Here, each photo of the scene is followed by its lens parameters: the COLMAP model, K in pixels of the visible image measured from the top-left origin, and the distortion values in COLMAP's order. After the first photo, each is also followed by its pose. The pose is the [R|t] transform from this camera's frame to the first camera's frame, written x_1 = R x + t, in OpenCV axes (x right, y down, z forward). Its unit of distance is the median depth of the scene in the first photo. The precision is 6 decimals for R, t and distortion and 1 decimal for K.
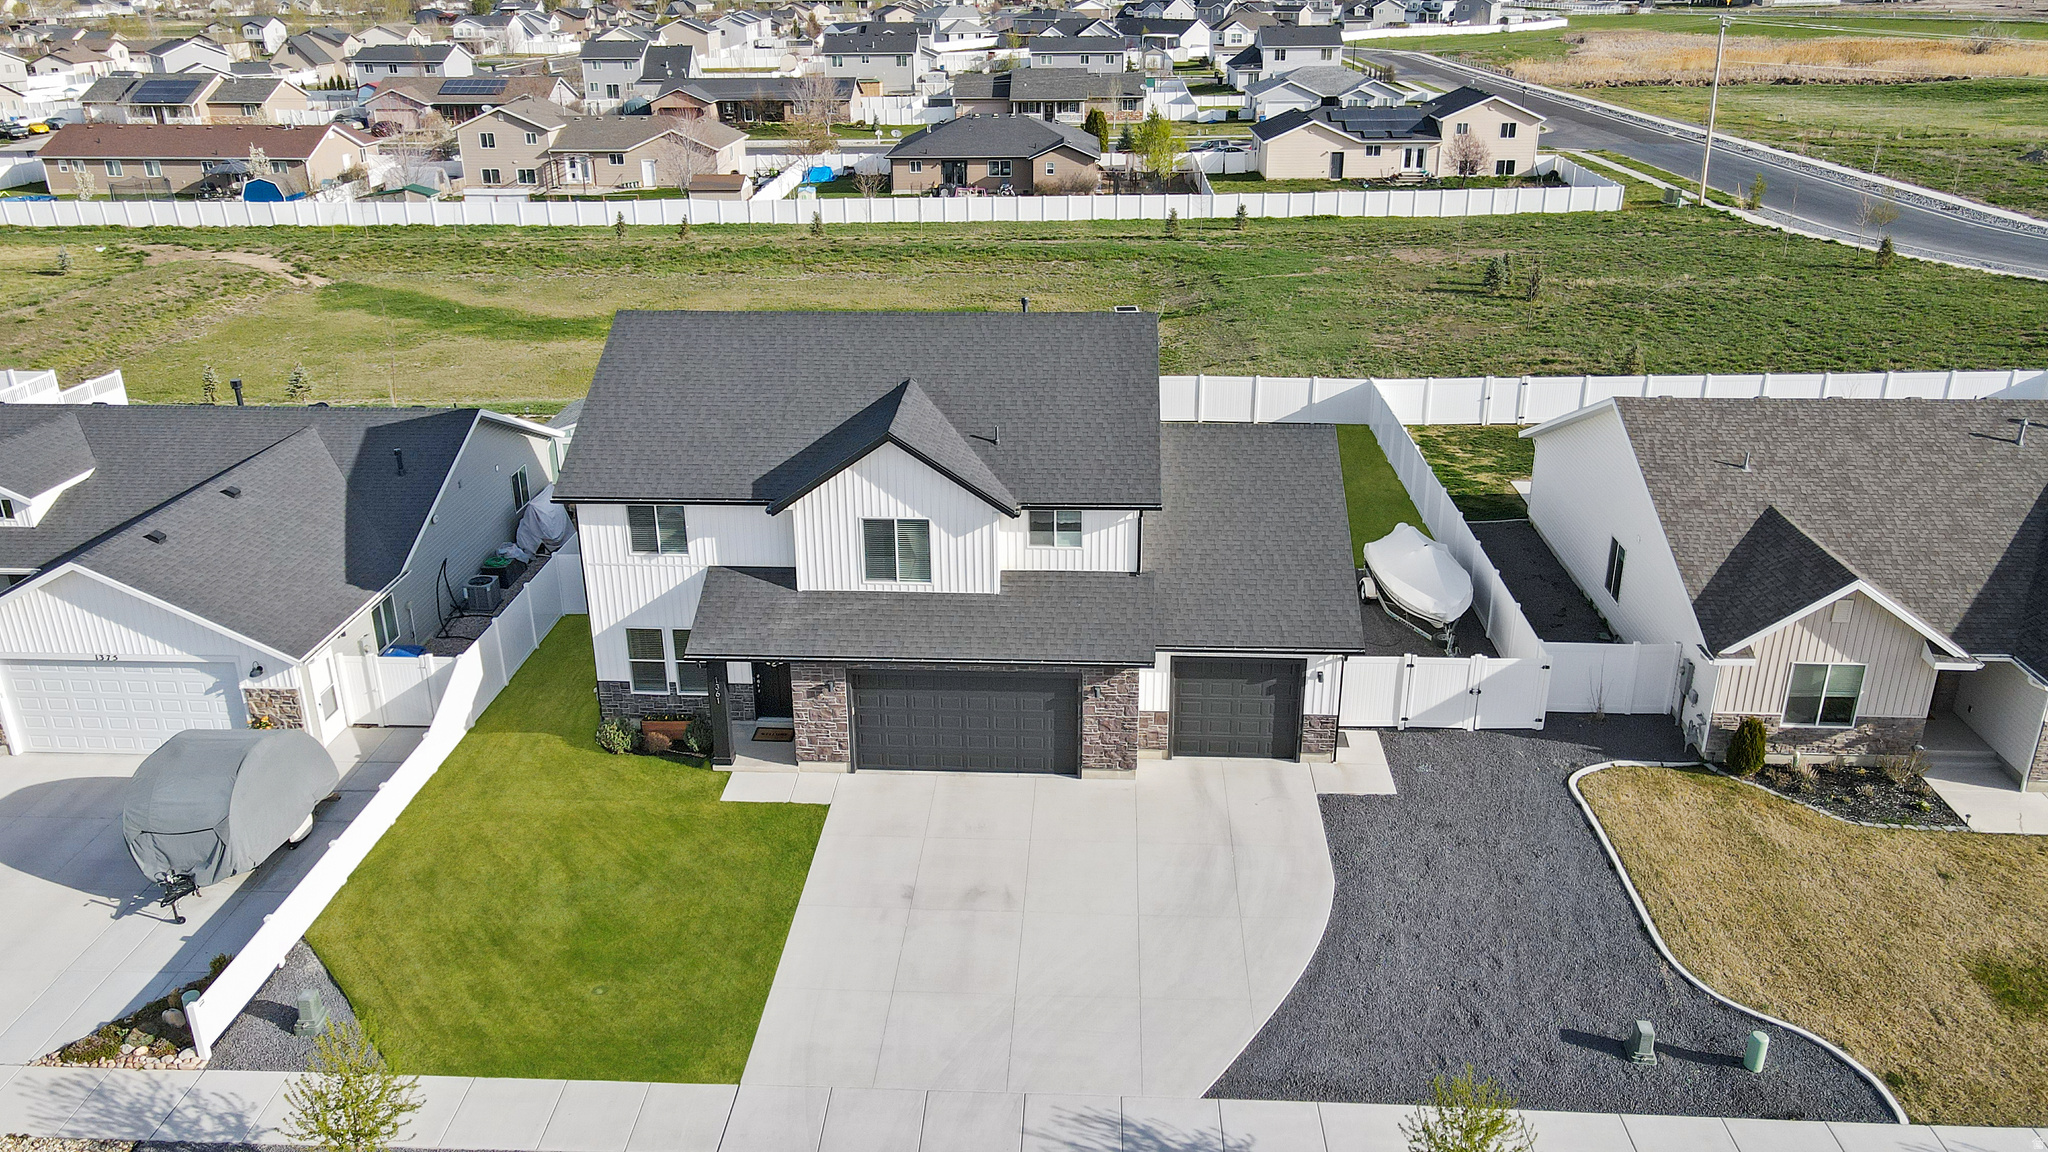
lens RADIAL K [[1506.6, 0, 1013.3], [0, 1506.6, 566.9], [0, 0, 1]] dist [0.000684, 0.040328]
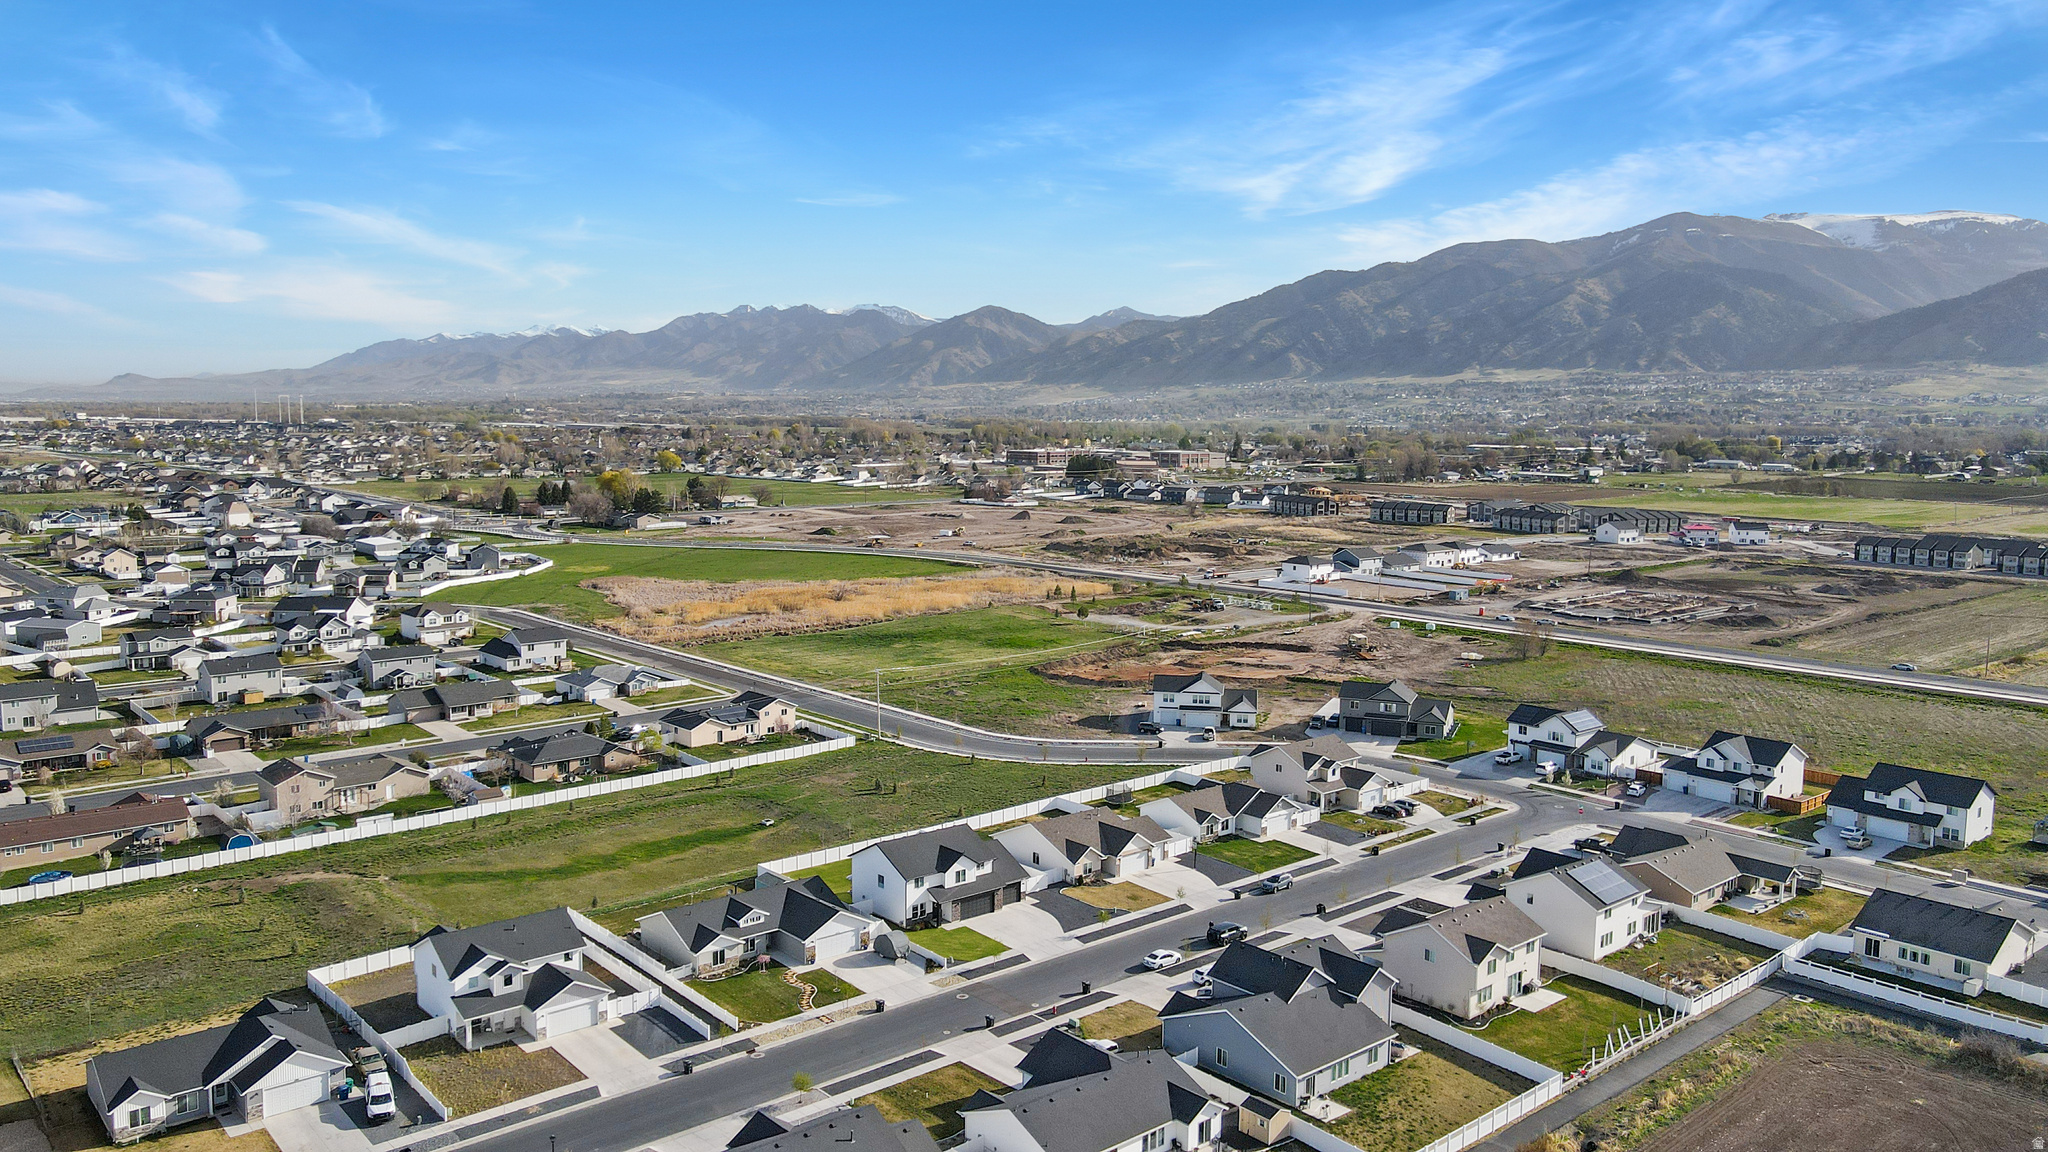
lens RADIAL K [[1506.6, 0, 1013.3], [0, 1506.6, 566.9], [0, 0, 1]] dist [0.000684, 0.040328]
pose [[0.718619, -0.057590, 0.693015, -3.475019], [0.243389, 0.954362, -0.173073, -0.085062], [-0.651420, 0.293046, 0.699840, -3.073470]]
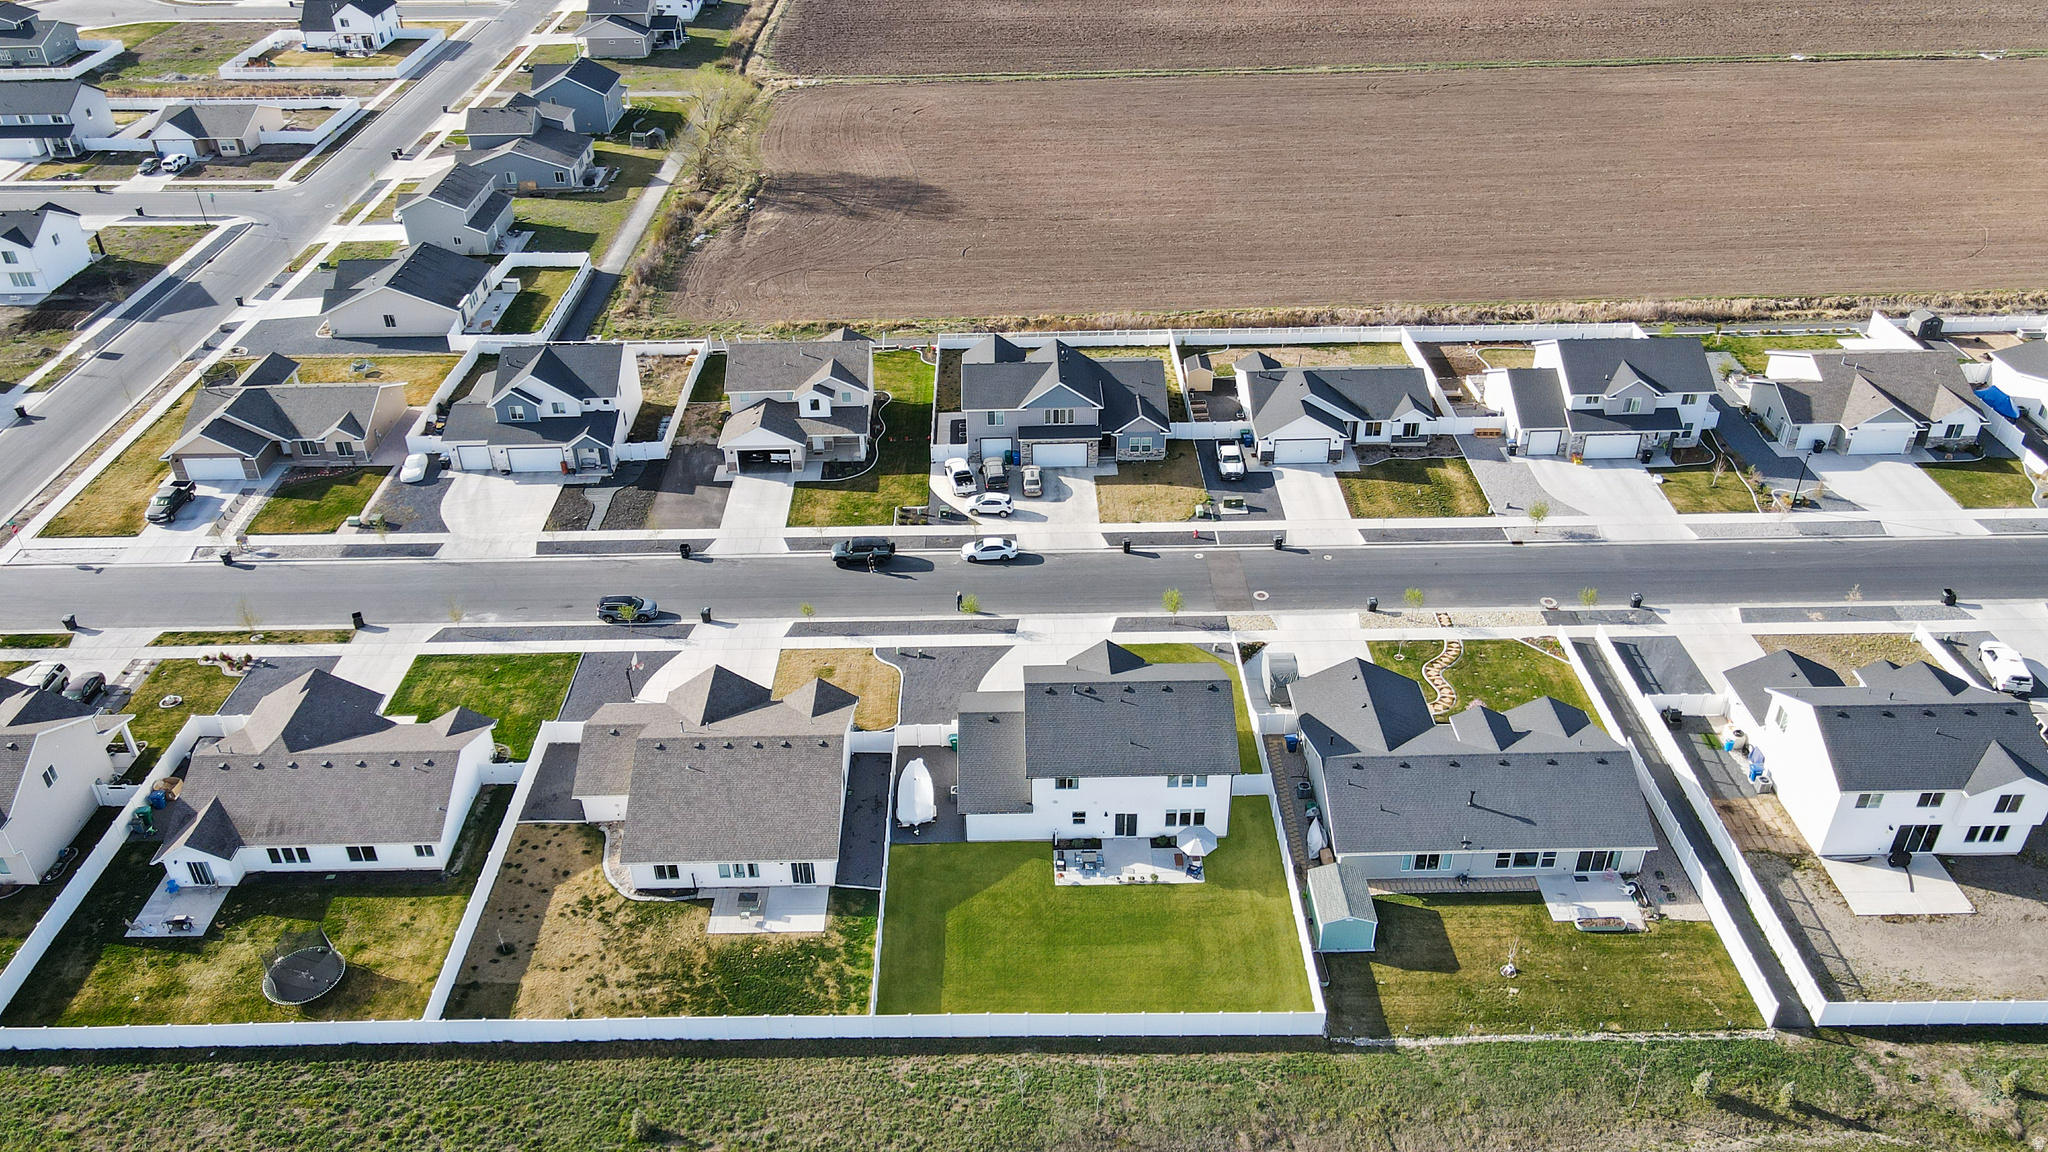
lens RADIAL K [[1506.6, 0, 1013.3], [0, 1506.6, 566.9], [0, 0, 1]] dist [0.000684, 0.040328]
pose [[-0.997189, 0.060077, -0.044767, 0.236789], [-0.001526, 0.581099, 0.813832, -2.677786], [0.074906, 0.811613, -0.579374, 2.581562]]
